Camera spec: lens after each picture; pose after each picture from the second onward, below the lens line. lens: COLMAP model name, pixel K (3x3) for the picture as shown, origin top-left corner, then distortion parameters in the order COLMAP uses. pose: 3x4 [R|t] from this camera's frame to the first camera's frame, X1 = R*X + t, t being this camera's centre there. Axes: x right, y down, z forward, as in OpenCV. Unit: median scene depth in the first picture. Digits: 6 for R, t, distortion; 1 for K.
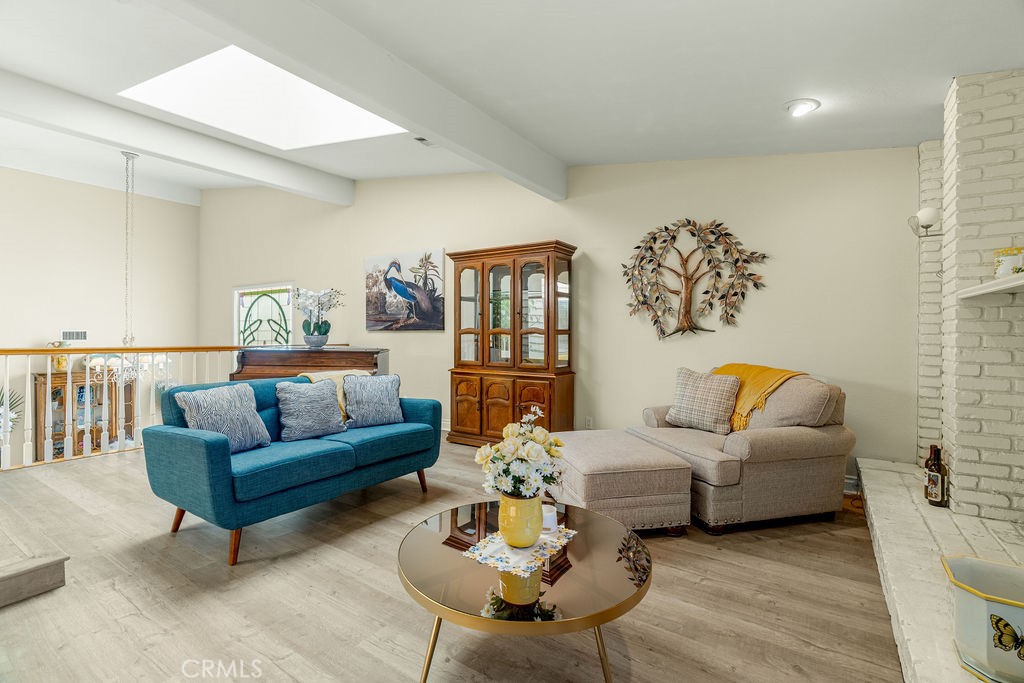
lens RADIAL K [[466.0, 0, 513.8], [0, 466.0, 337.5], [0, 0, 1]] dist [-0.009546, 0.002591]
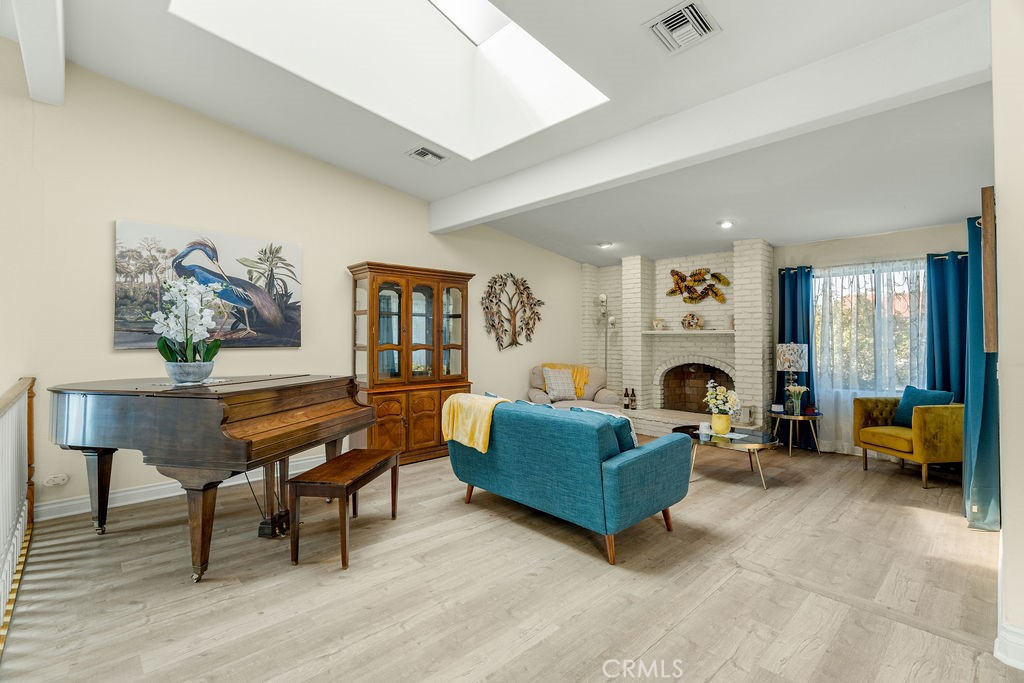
lens RADIAL K [[466.0, 0, 506.0], [0, 466.0, 324.7], [0, 0, 1]] dist [-0.009546, 0.002591]
pose [[0.238380, 0.024556, 0.970861, -0.825553], [0.010122, 0.999563, -0.027768, -0.027528], [-0.971119, 0.016446, 0.238027, 0.461779]]
